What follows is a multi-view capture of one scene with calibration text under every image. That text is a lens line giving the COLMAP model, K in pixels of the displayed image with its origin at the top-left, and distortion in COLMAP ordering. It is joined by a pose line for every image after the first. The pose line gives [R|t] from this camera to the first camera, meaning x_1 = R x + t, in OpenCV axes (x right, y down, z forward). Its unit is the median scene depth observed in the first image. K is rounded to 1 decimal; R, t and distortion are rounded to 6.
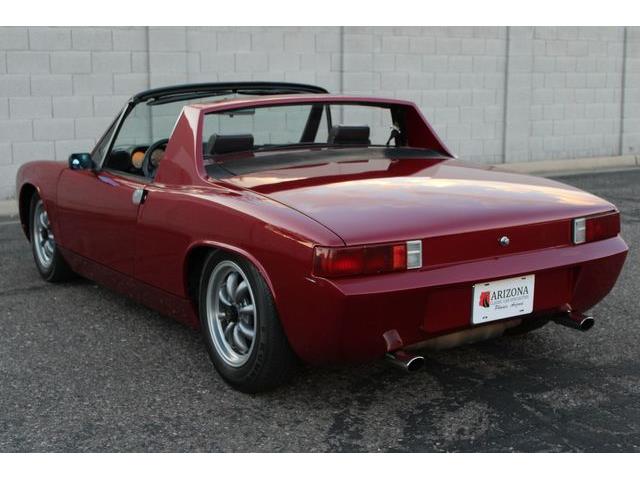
lens RADIAL K [[948.8, 0, 316.5], [0, 948.8, 238.7], [0, 0, 1]] dist [-0.026995, 0.000000]
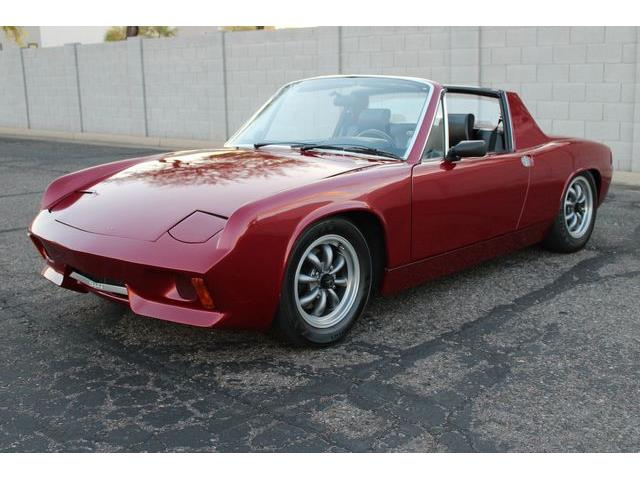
lens RADIAL K [[778.6, 0, 313.4], [0, 778.6, 233.7], [0, 0, 1]] dist [-0.075154, 0.000000]
pose [[0.233884, 0.199168, -0.951646, 0.652353], [-0.147406, 0.974743, 0.167774, -0.090704], [0.961025, 0.101039, 0.257336, 0.518910]]
